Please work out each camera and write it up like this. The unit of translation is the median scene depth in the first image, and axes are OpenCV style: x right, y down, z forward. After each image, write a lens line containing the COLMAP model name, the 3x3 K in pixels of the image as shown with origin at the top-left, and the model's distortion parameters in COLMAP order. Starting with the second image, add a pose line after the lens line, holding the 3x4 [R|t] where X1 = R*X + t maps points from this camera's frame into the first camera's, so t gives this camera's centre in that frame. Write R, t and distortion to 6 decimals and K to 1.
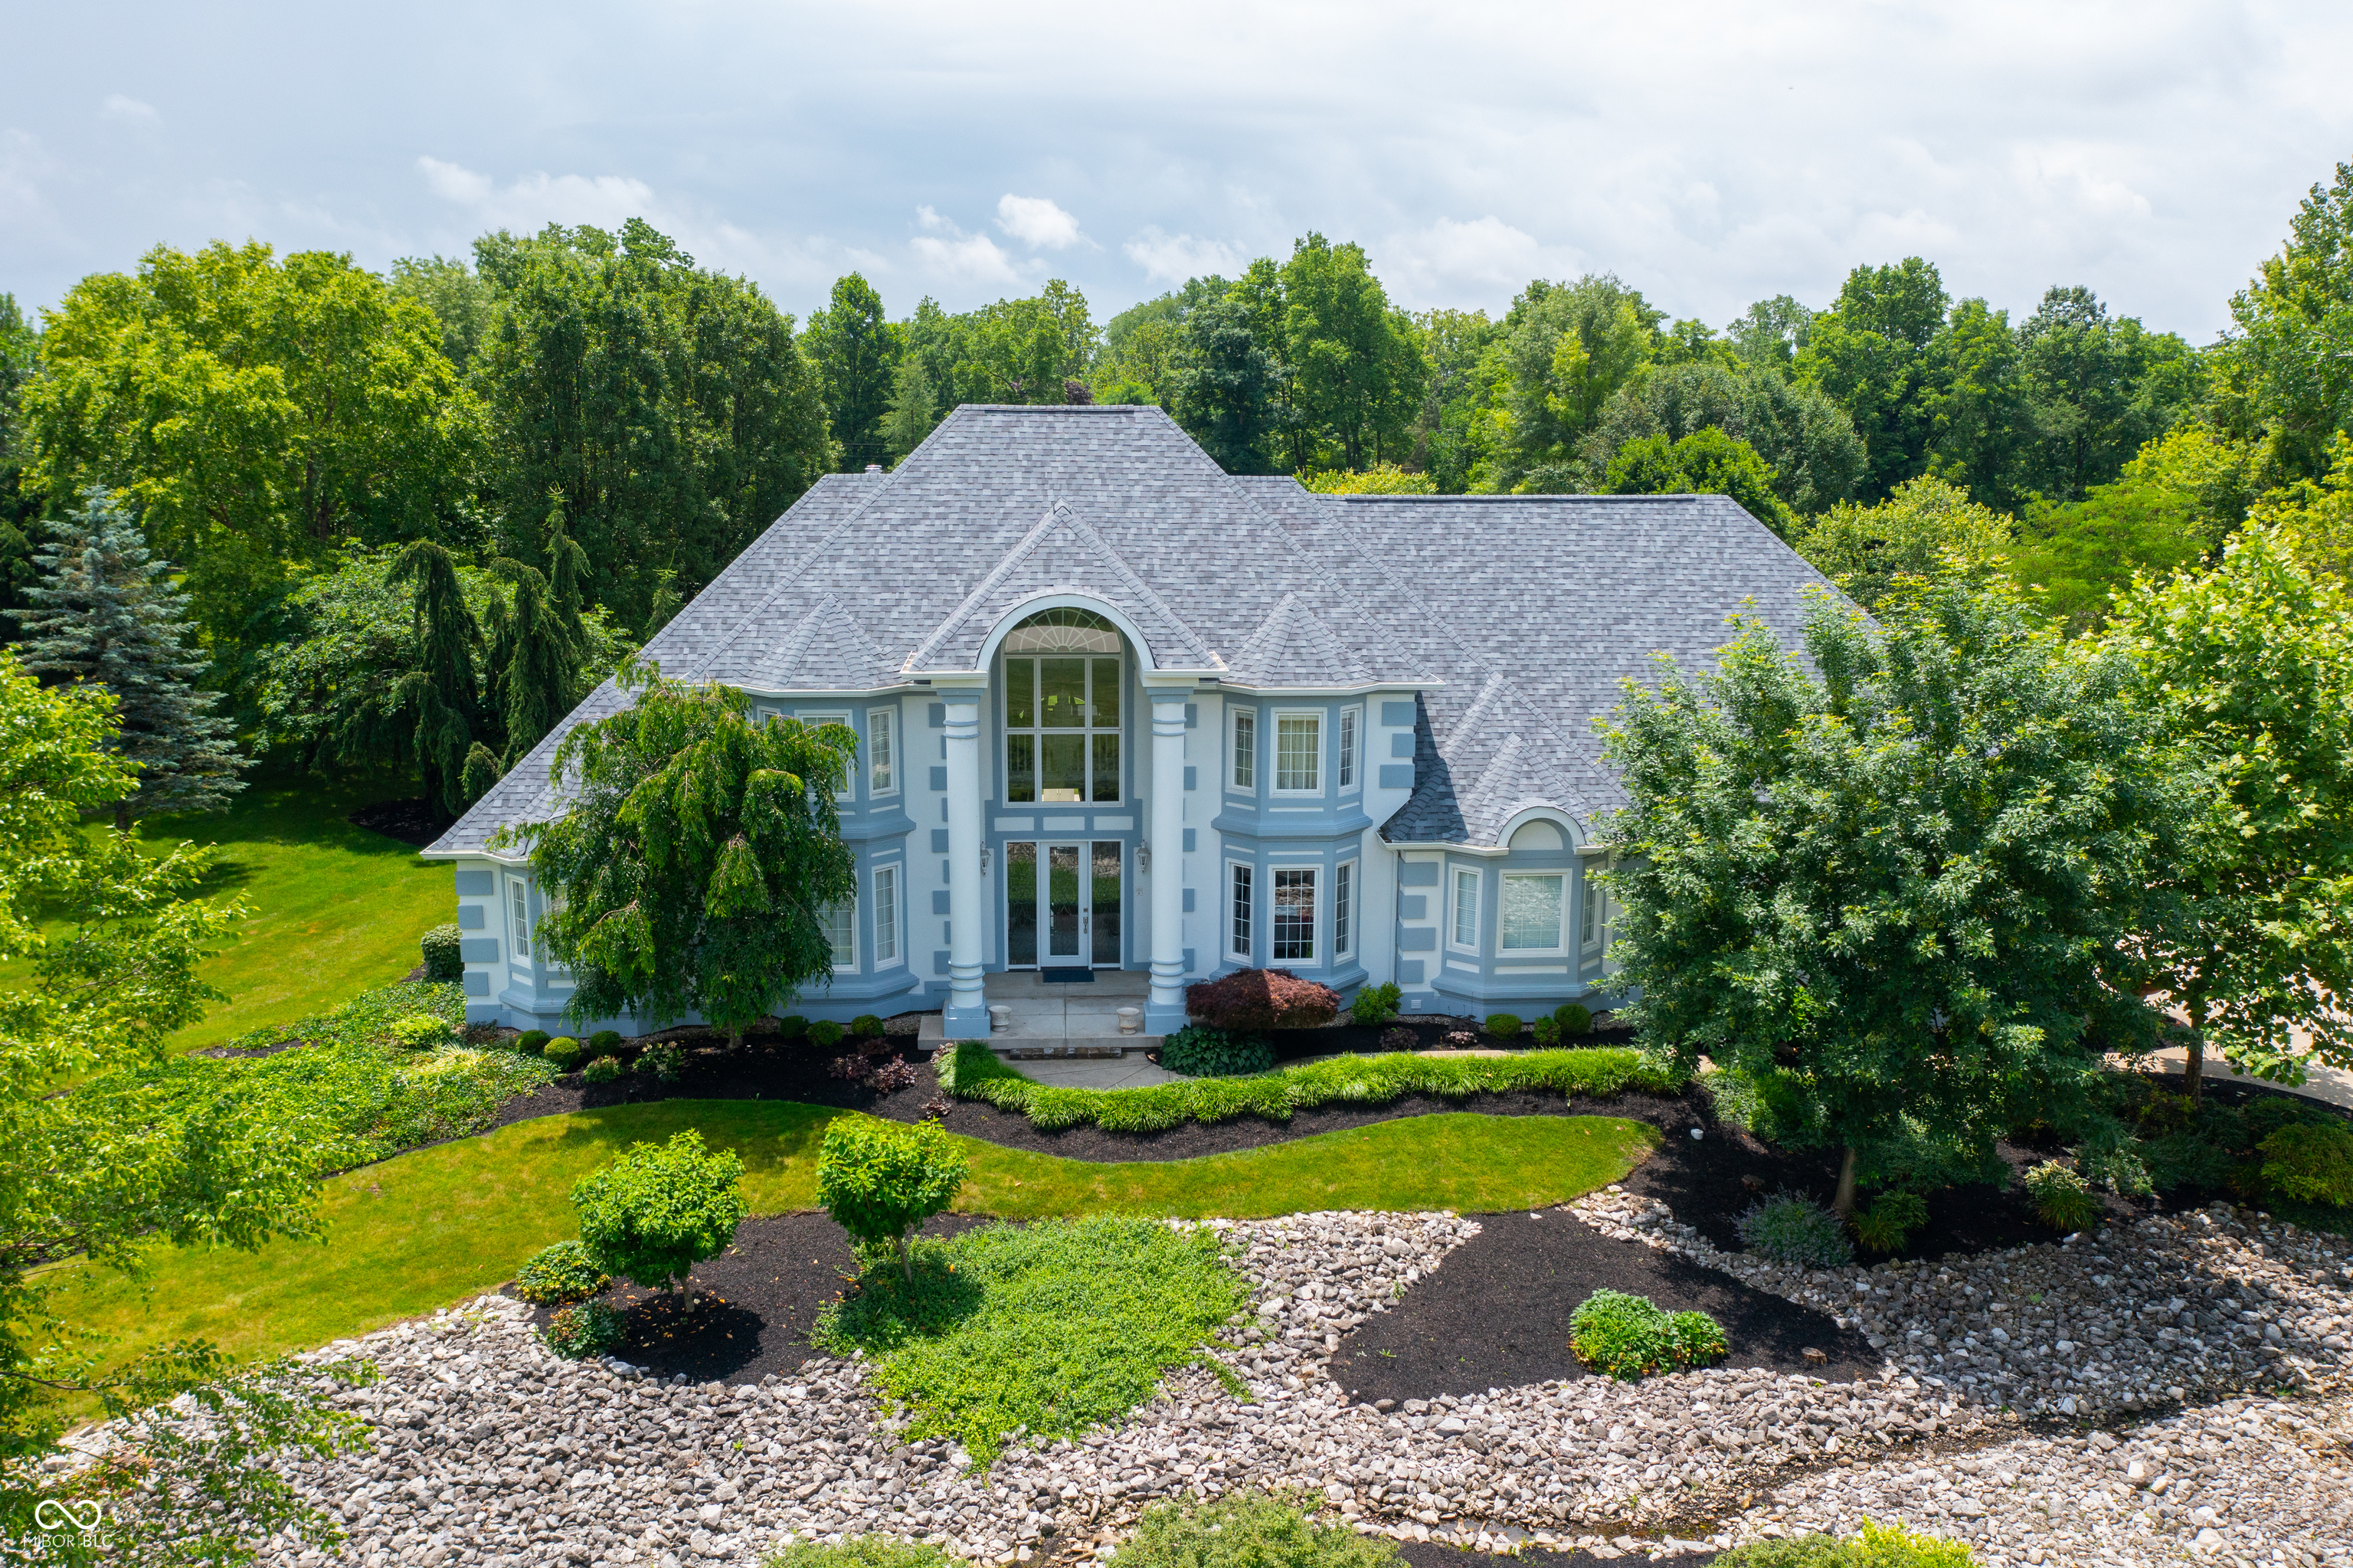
lens RADIAL K [[1847.5, 0, 1181.3], [0, 1847.5, 785.6], [0, 0, 1]] dist [-0.034747, -0.001876]
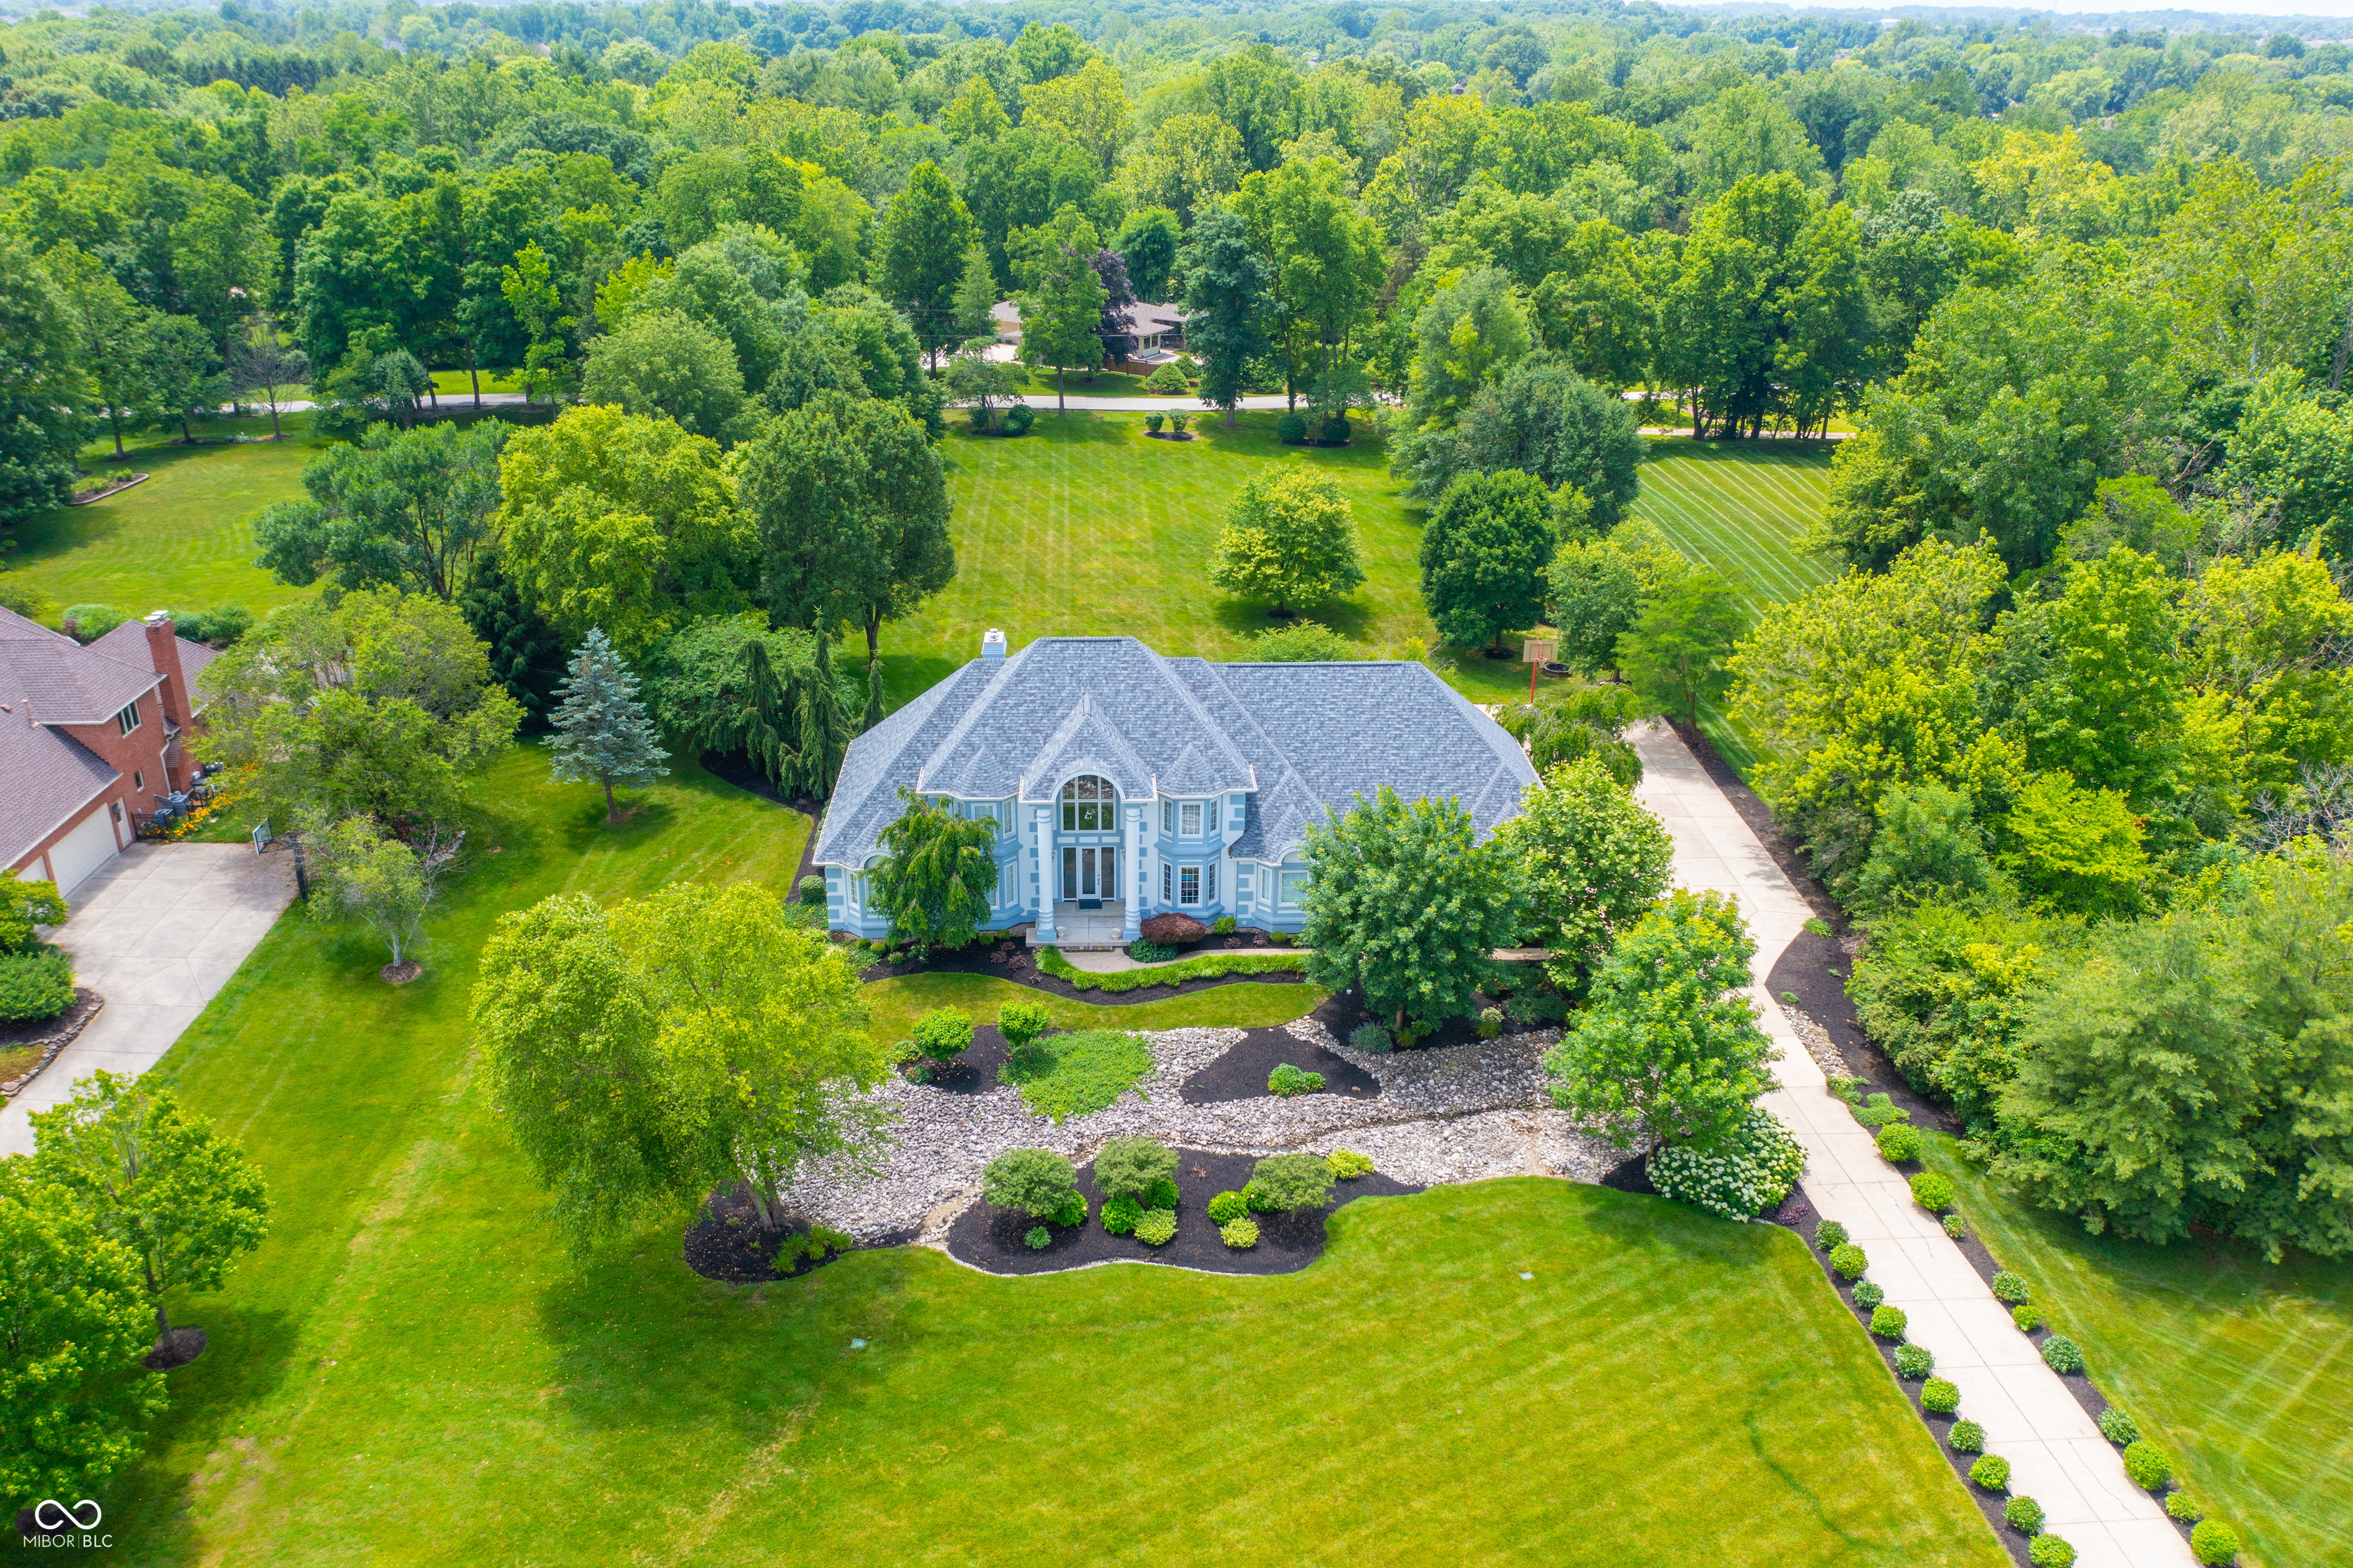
lens RADIAL K [[1847.5, 0, 1174.8], [0, 1847.5, 779.6], [0, 0, 1]] dist [-0.034747, -0.001876]
pose [[0.999595, 0.012742, -0.025450, 0.101196], [-0.007438, 0.980064, 0.198543, -0.520859], [0.027473, -0.198274, 0.979762, -1.226174]]
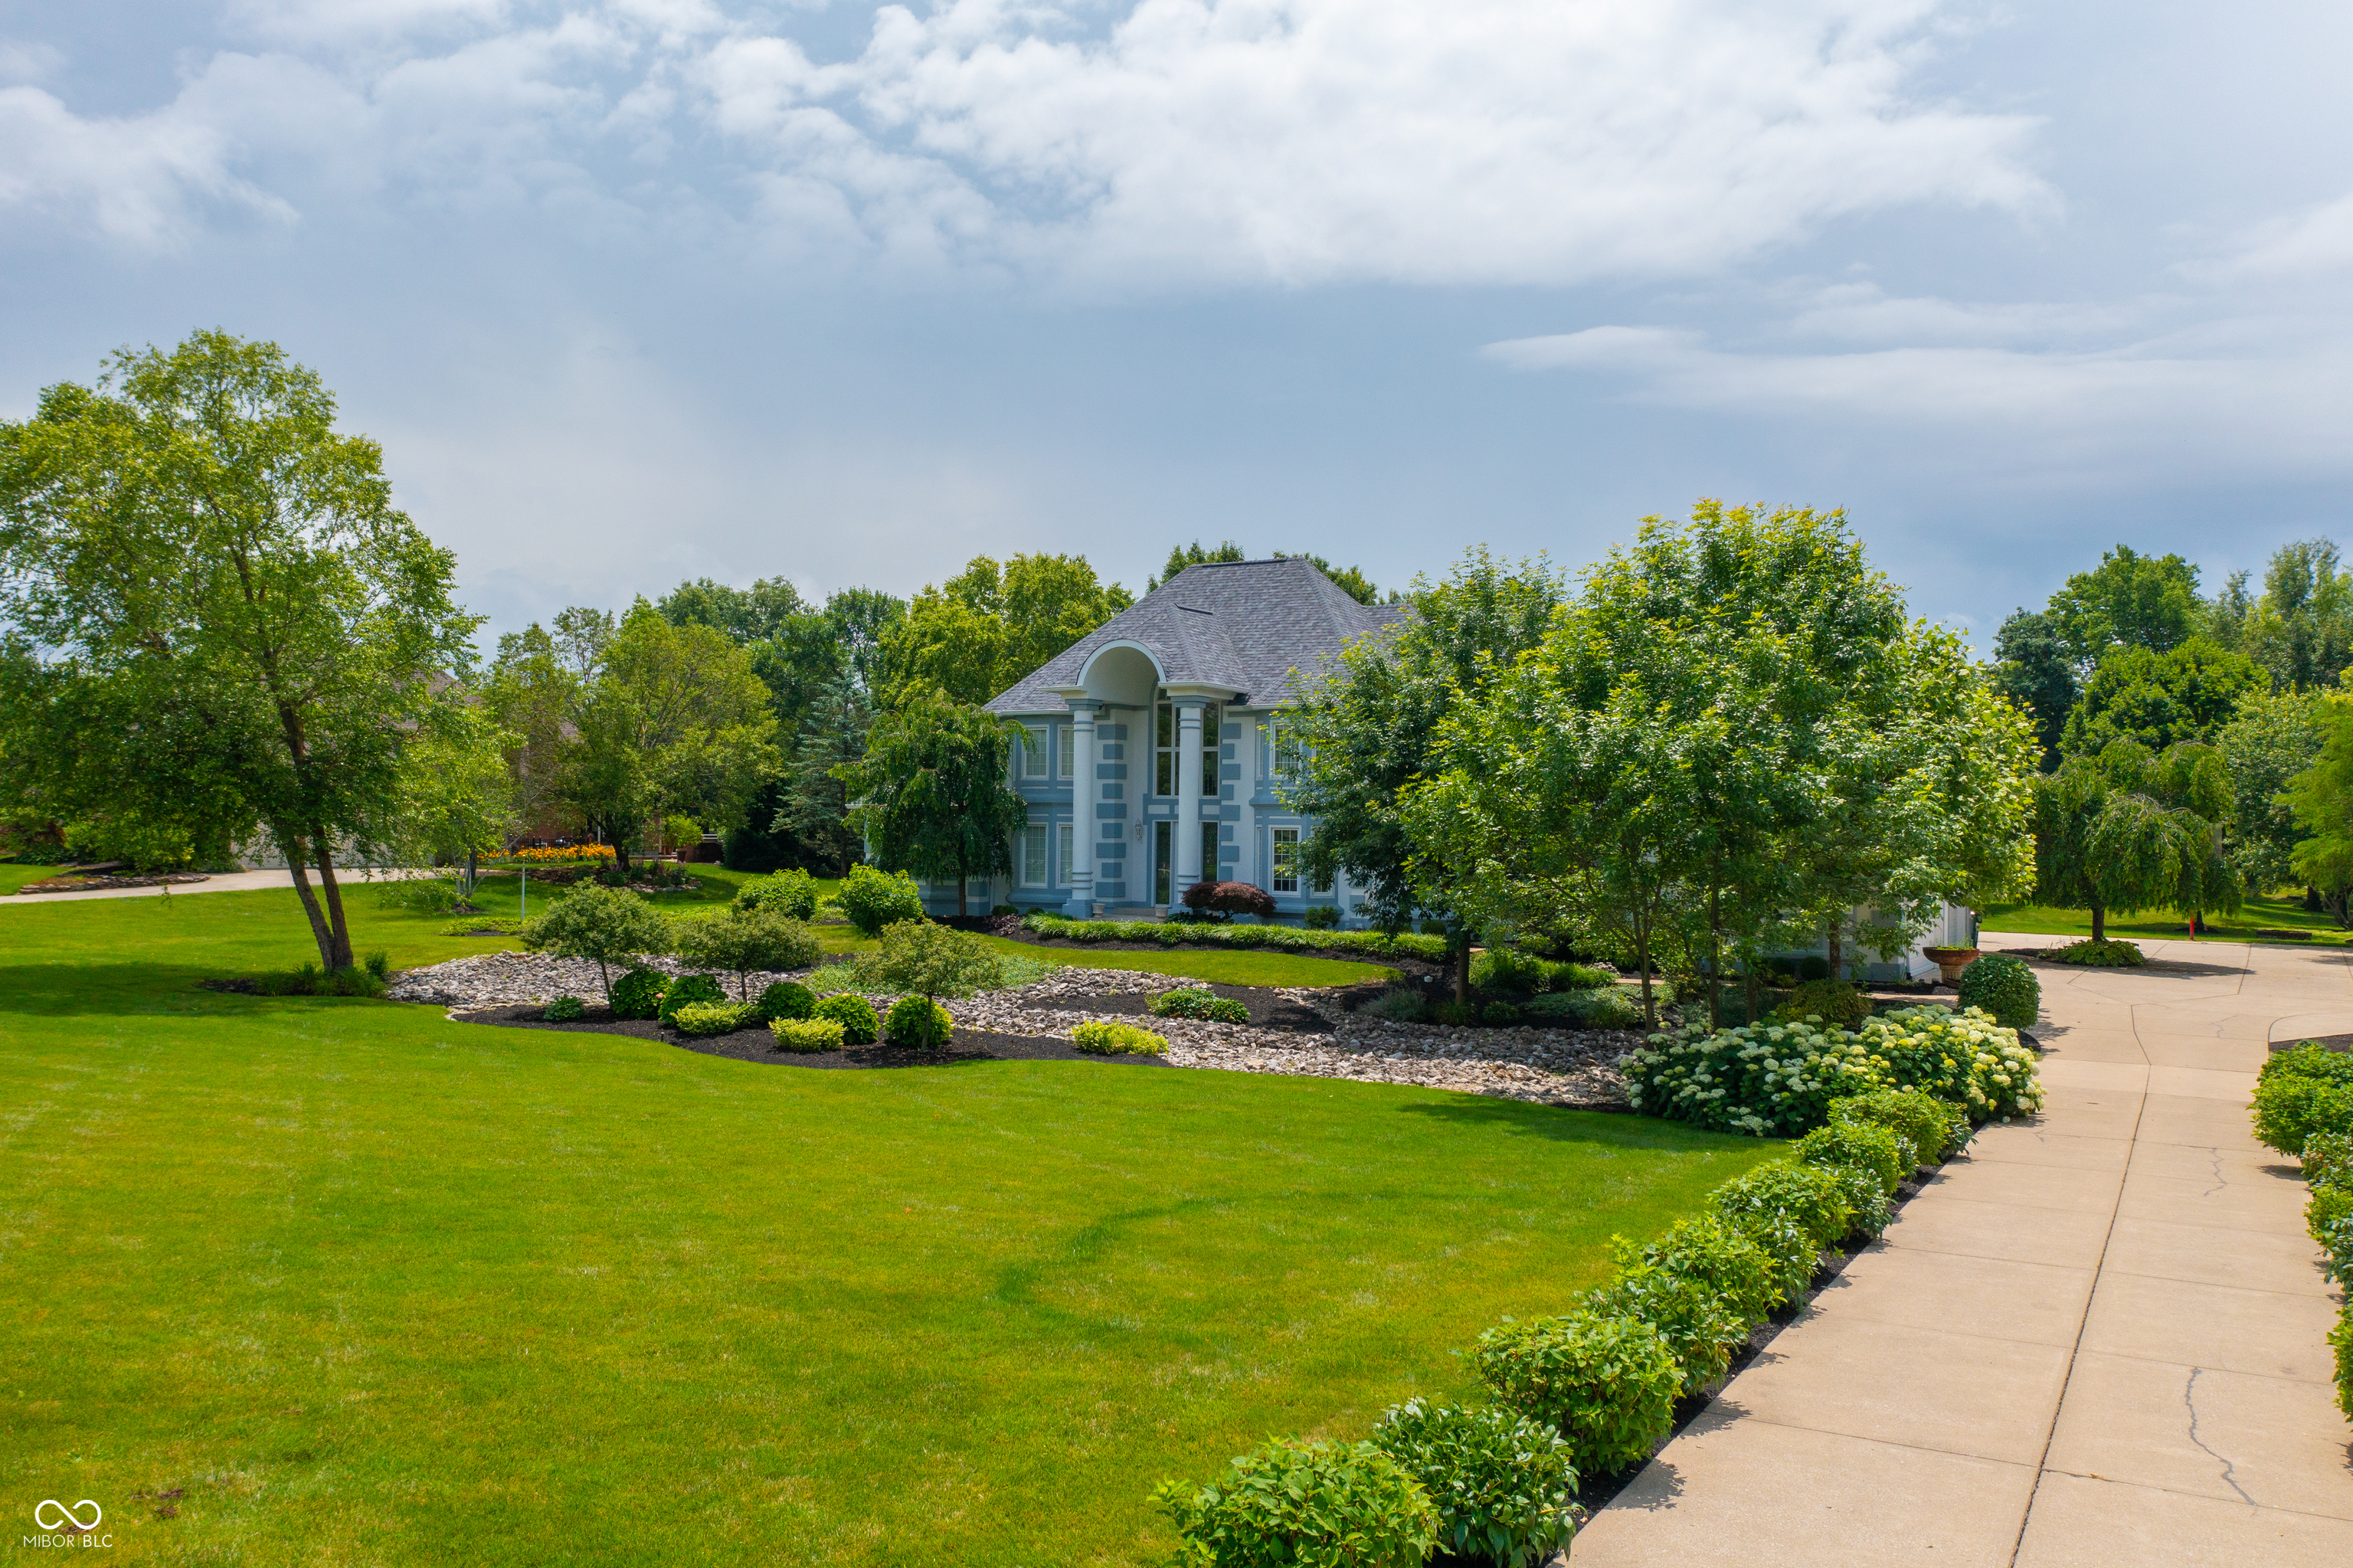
lens RADIAL K [[1847.5, 0, 1172.4], [0, 1847.5, 792.6], [0, 0, 1]] dist [-0.034747, -0.001876]
pose [[0.815719, -0.005807, -0.578419, 0.874145], [-0.121664, 0.975859, -0.181374, 0.306932], [0.565508, 0.218323, 0.795321, -0.259099]]
